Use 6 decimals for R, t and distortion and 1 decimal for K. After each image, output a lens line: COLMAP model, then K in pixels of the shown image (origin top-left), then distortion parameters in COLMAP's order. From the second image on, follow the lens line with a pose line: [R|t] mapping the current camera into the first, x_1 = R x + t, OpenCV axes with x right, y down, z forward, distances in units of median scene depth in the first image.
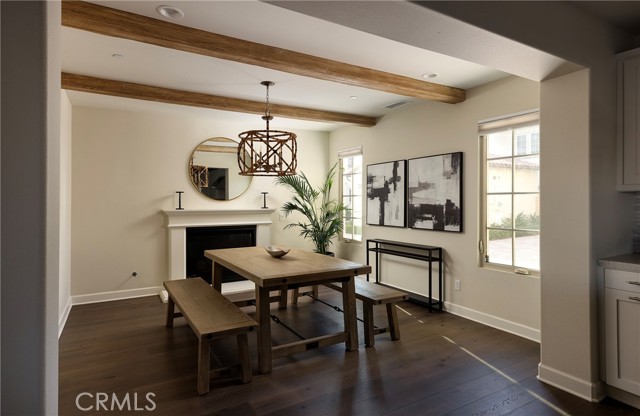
lens RADIAL K [[364.6, 0, 320.2], [0, 364.6, 208.9], [0, 0, 1]] dist [0.030658, 0.000993]
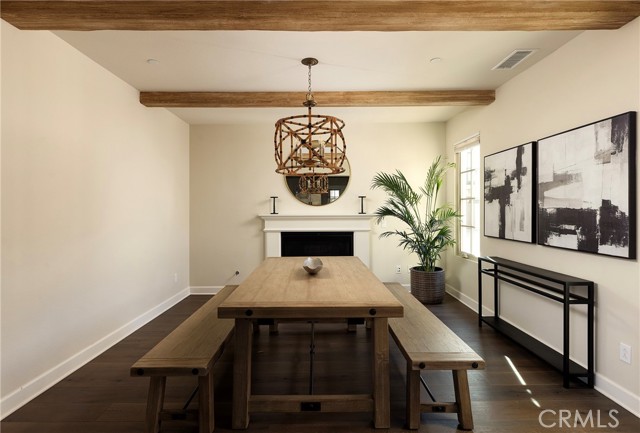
lens RADIAL K [[322.5, 0, 319.2], [0, 322.5, 214.9], [0, 0, 1]] dist [-0.002325, 0.000820]
pose [[0.864129, 0.009366, -0.503183, 0.191523], [-0.010029, 0.999949, 0.001391, 0.001558], [0.503170, 0.003844, 0.864179, 0.299873]]
